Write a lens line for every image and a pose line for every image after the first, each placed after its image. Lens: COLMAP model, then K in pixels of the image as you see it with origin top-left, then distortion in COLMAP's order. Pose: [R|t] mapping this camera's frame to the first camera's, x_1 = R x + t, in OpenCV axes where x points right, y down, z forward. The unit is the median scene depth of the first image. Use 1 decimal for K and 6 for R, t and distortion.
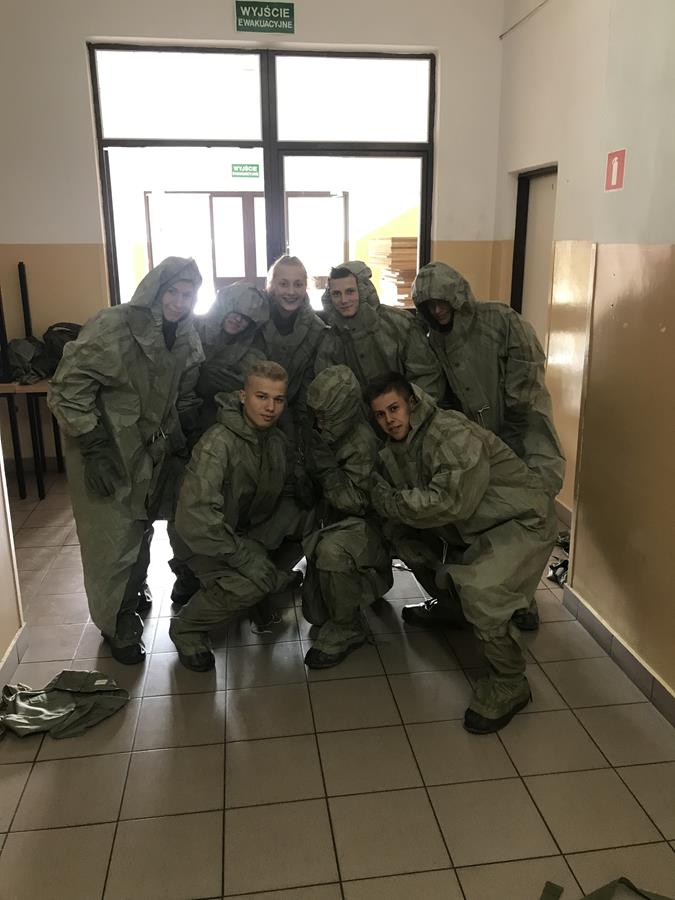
lens RADIAL K [[733.3, 0, 337.5], [0, 733.3, 450.0], [0, 0, 1]] dist [0.011028, 0.008419]
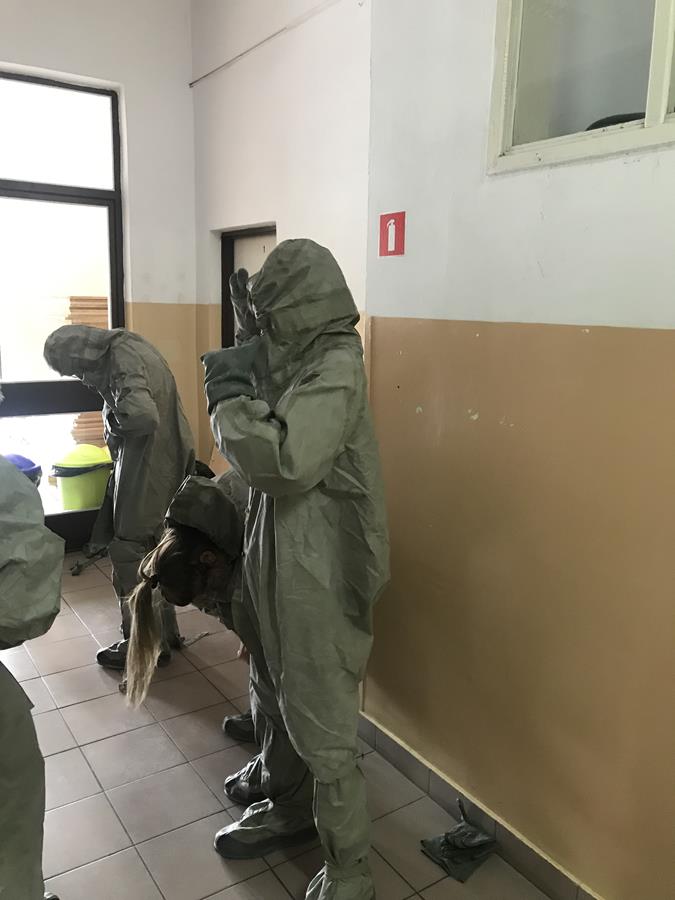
lens RADIAL K [[733.3, 0, 337.5], [0, 733.3, 450.0], [0, 0, 1]] dist [0.011028, 0.008419]
pose [[0.896491, -0.060144, 0.438960, -0.040984], [0.093372, 0.994140, -0.054482, -0.045357], [-0.433111, 0.089829, 0.896853, 0.145449]]
